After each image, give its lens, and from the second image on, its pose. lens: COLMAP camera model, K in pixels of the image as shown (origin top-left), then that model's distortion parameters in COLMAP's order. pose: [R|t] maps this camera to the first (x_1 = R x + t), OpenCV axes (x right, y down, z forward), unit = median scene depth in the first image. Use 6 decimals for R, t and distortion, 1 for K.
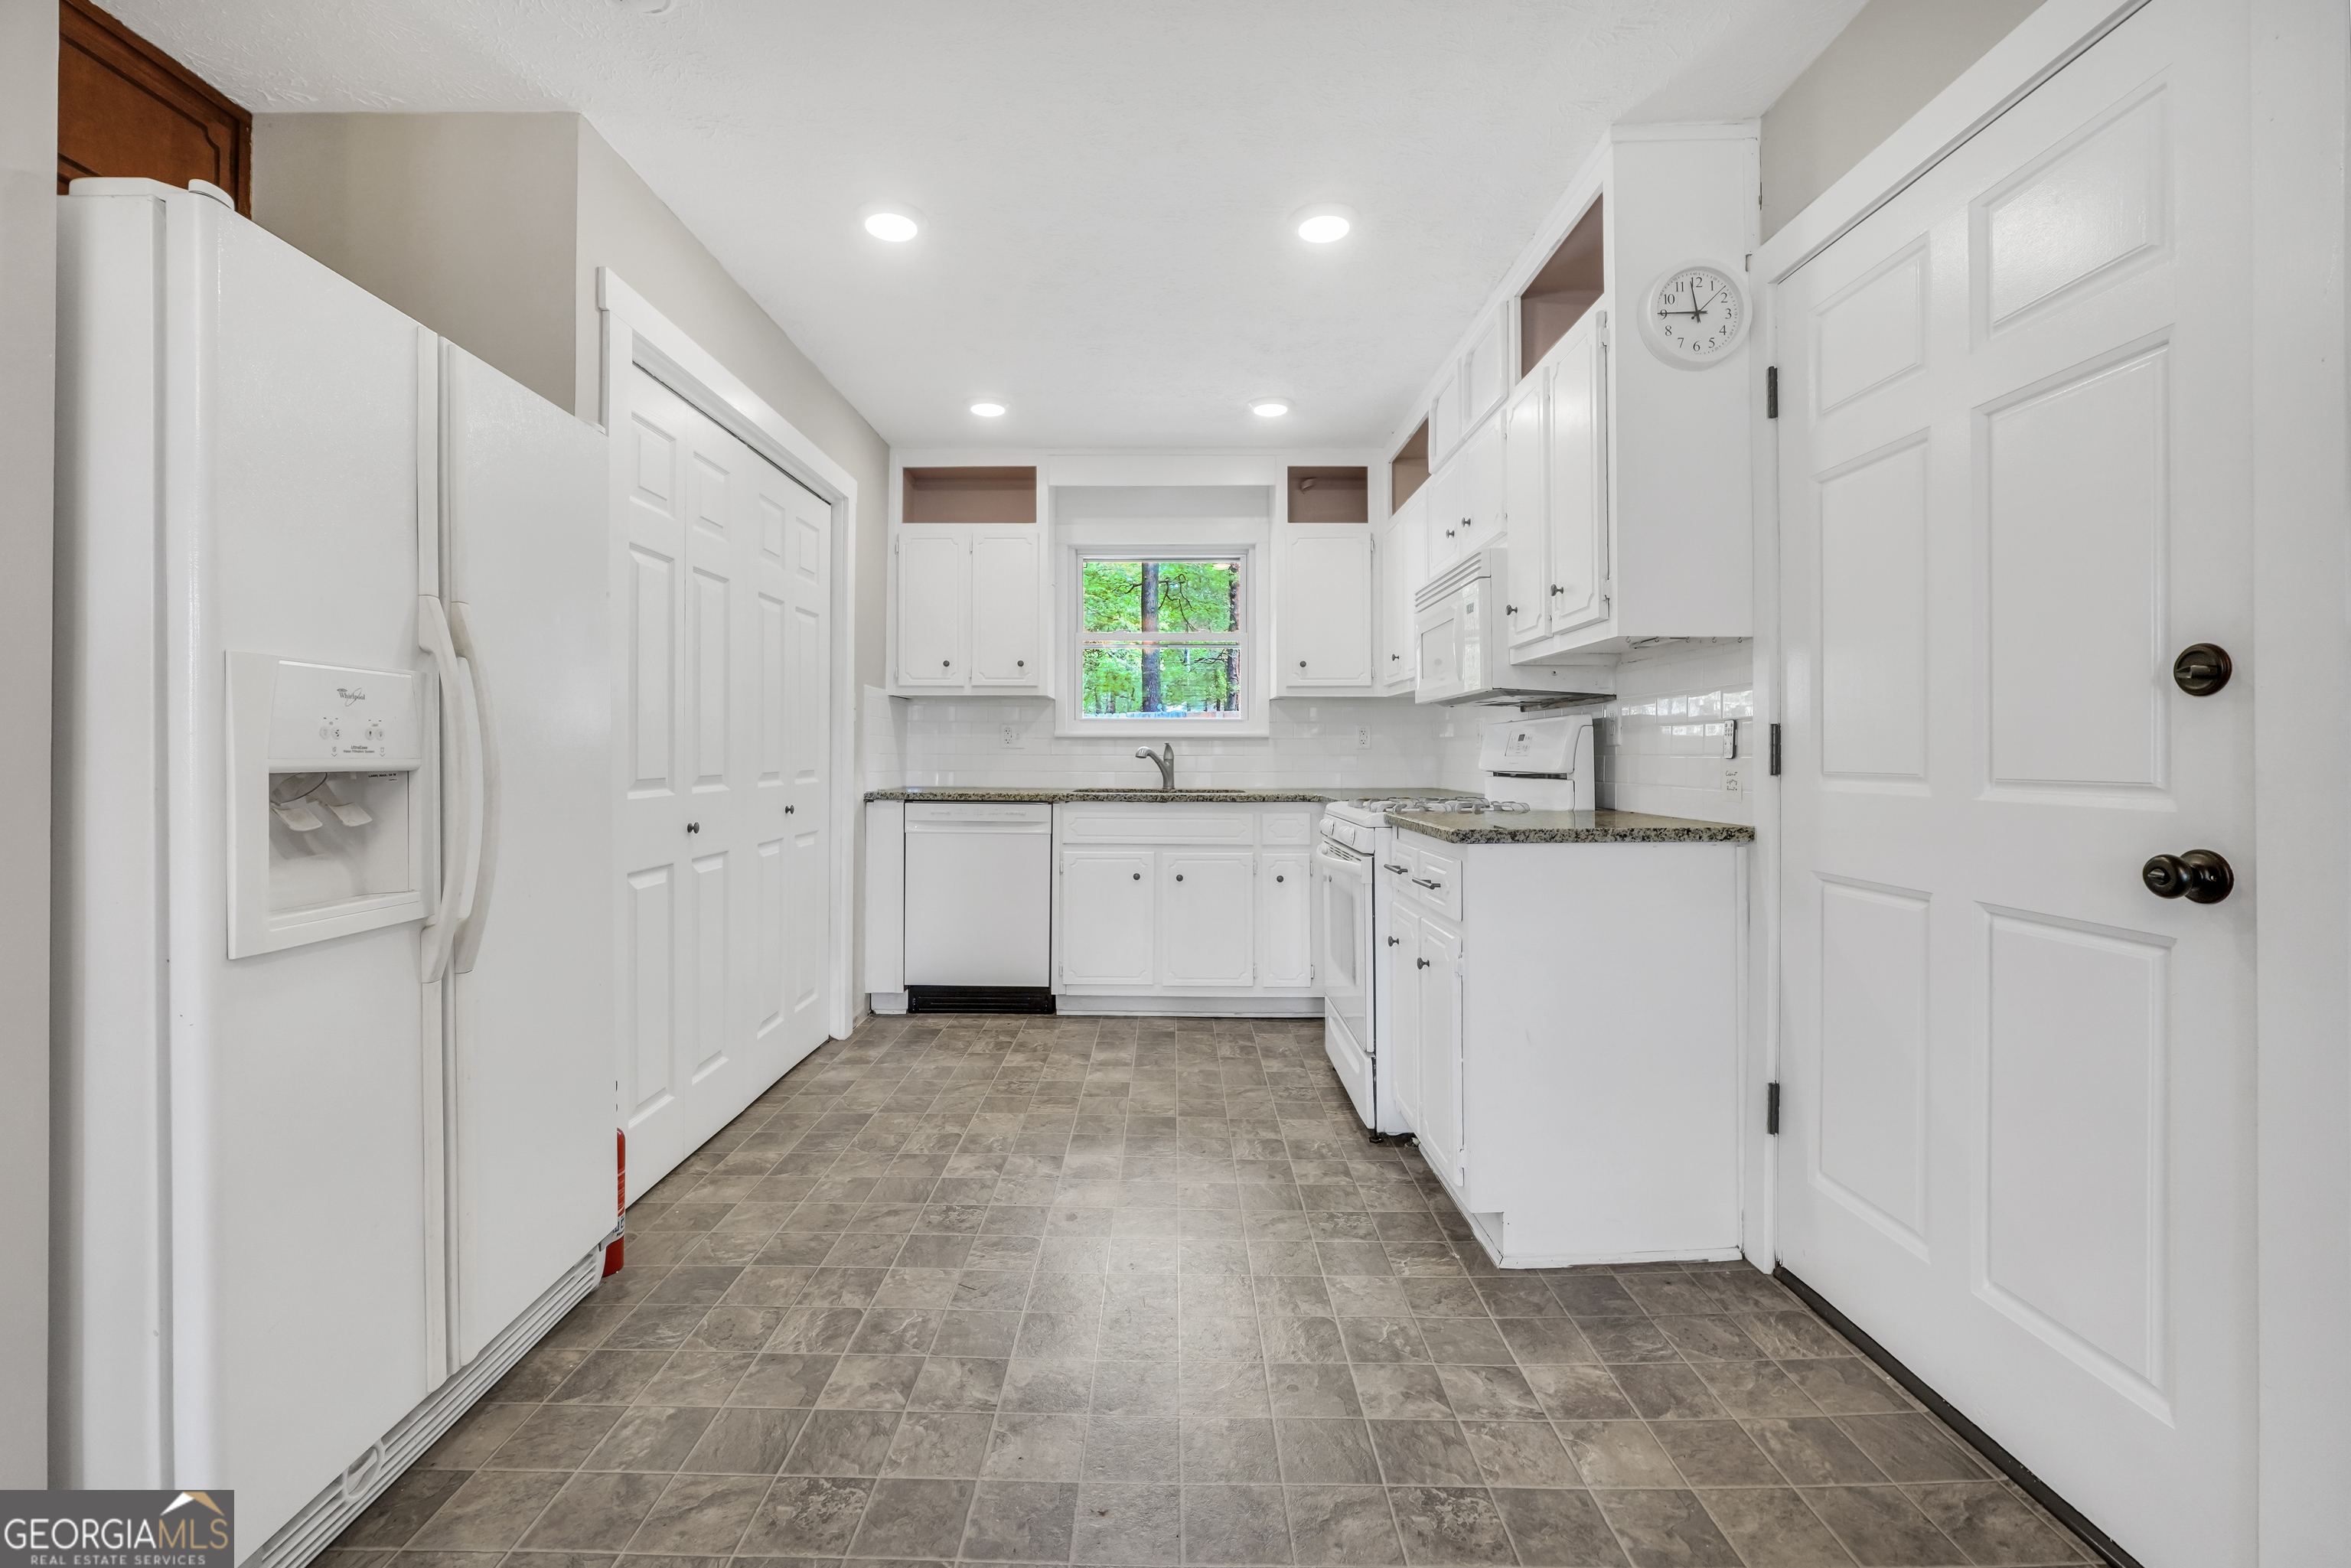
lens RADIAL K [[969.0, 0, 1167.4], [0, 969.0, 762.7], [0, 0, 1]] dist [-0.060237, 0.023083]
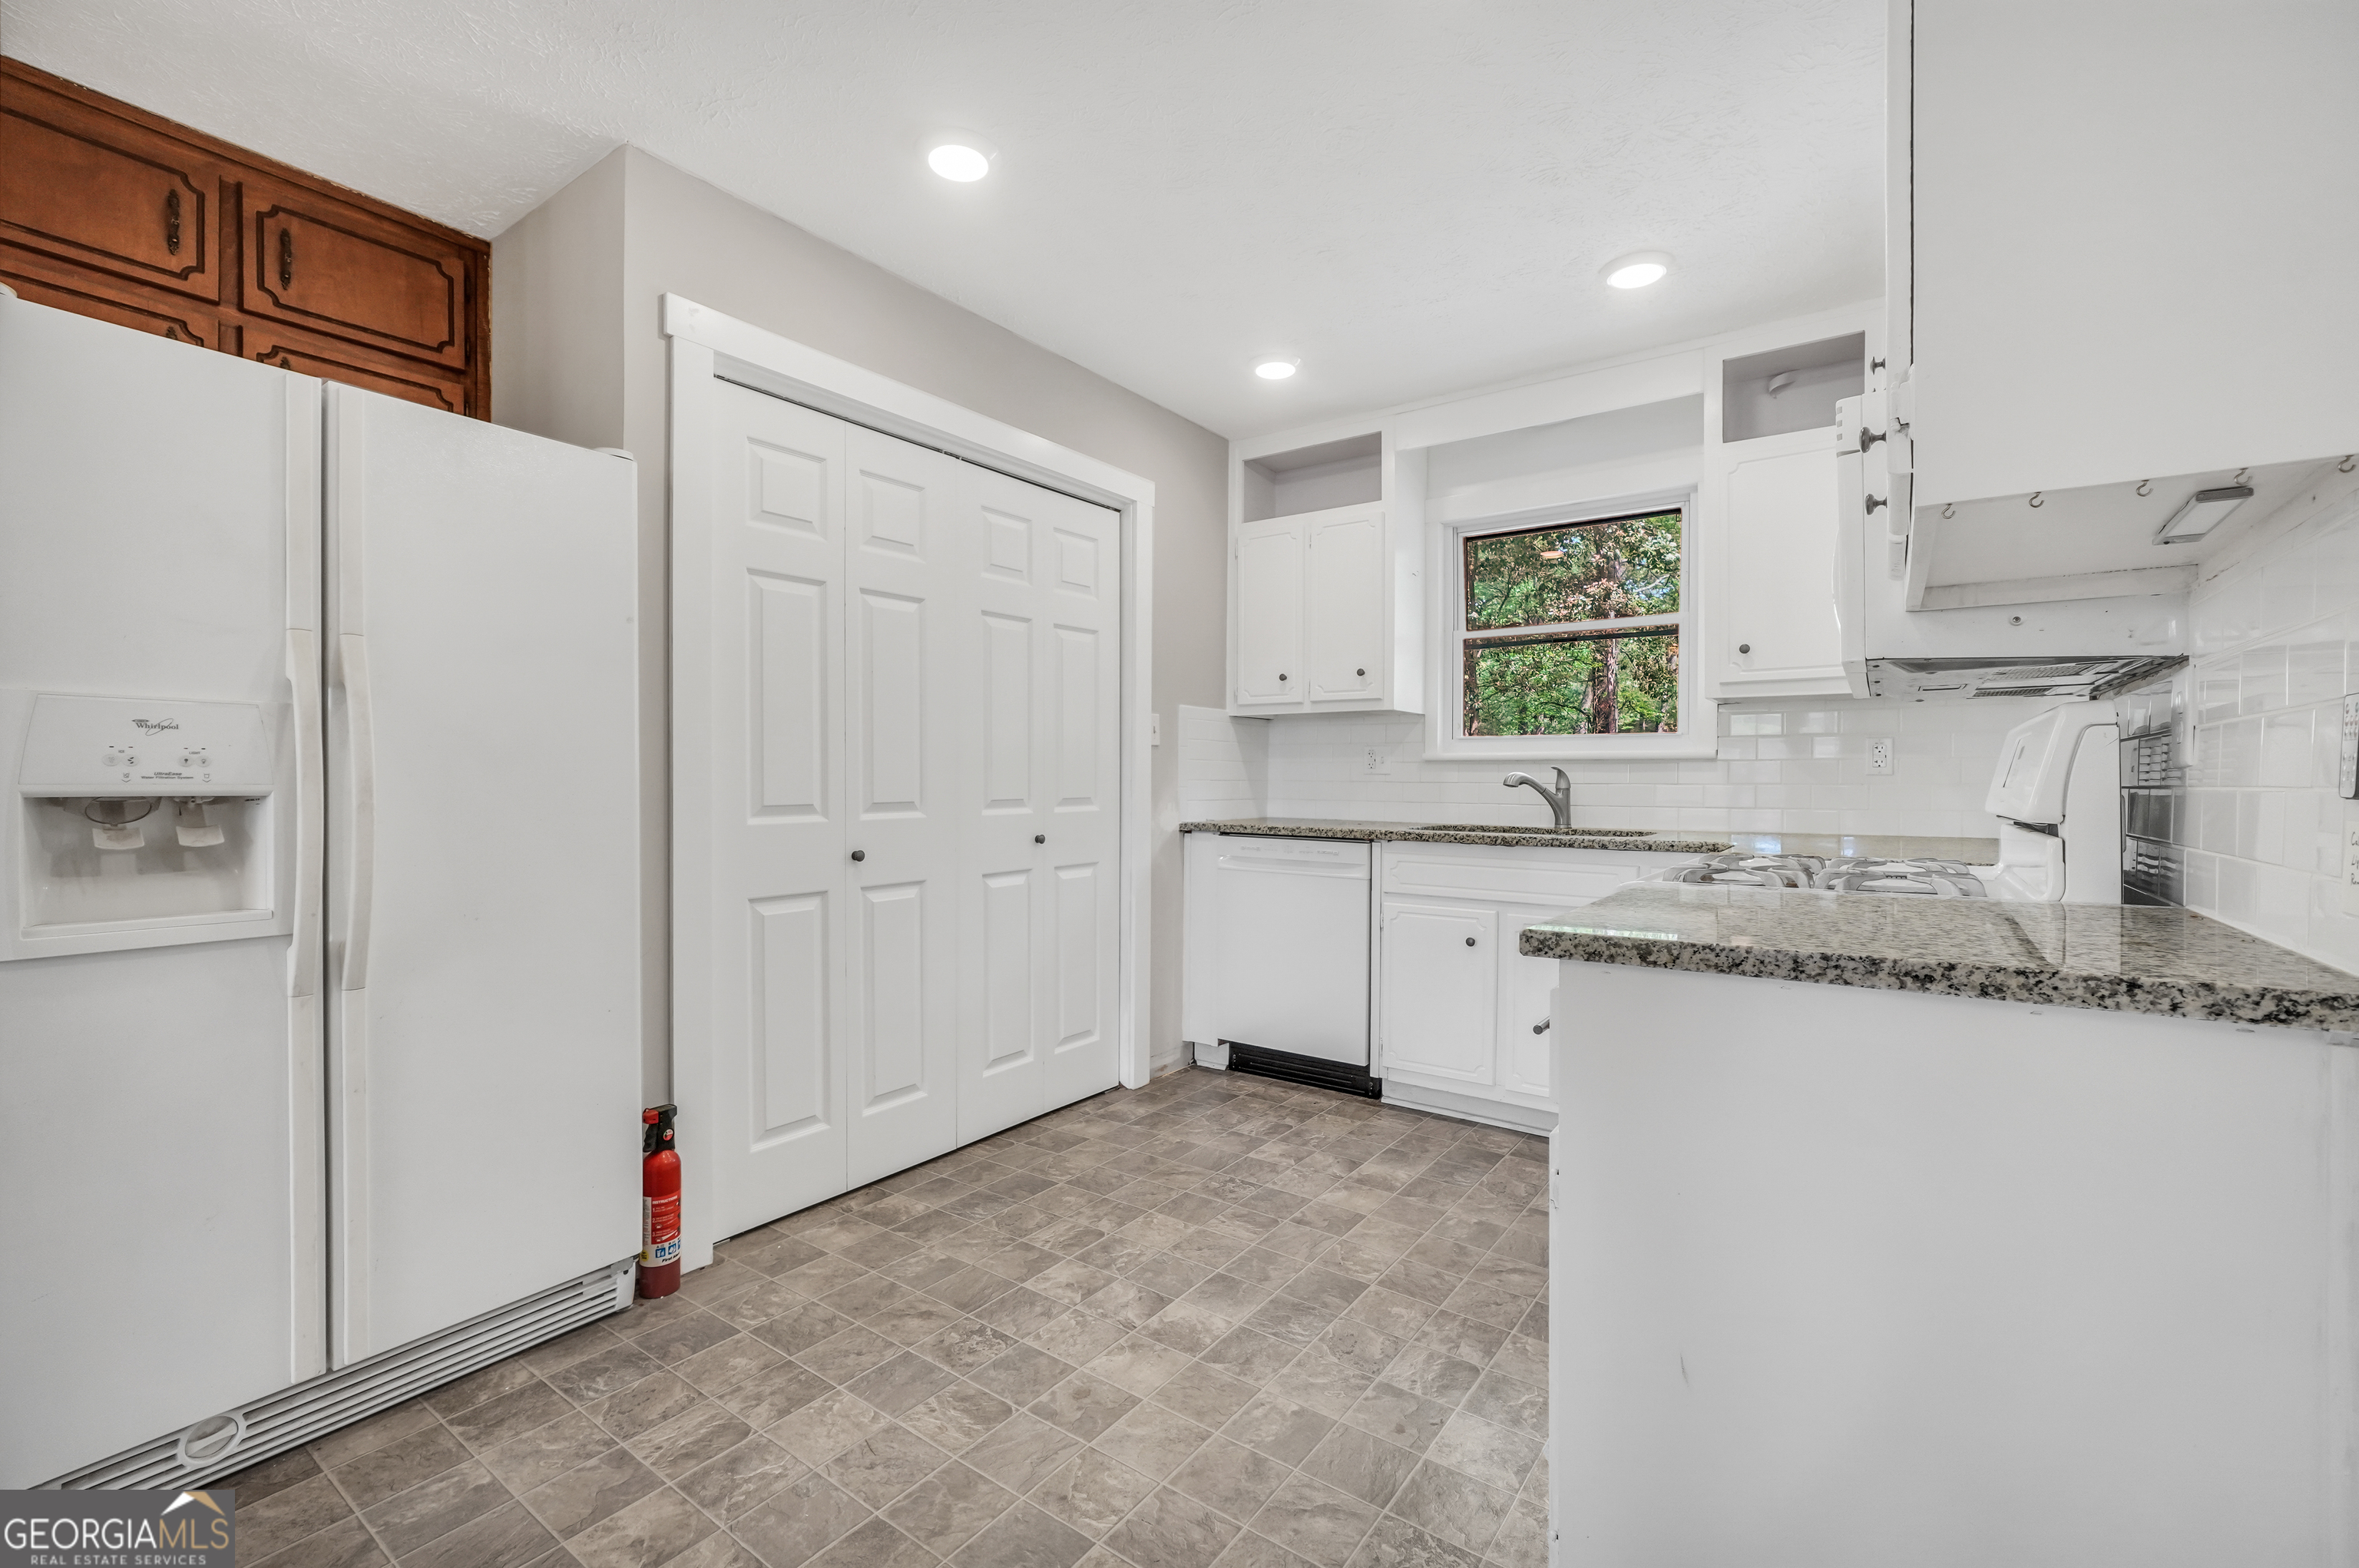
lens RADIAL K [[1003.0, 0, 1179.5], [0, 1003.0, 784.0], [0, 0, 1]] dist [0.008589, -0.000195]
pose [[0.818382, 0.007107, -0.574631, 0.250823], [-0.009542, 0.999954, -0.001222, -0.004492], [0.574595, 0.006484, 0.818412, 0.231322]]
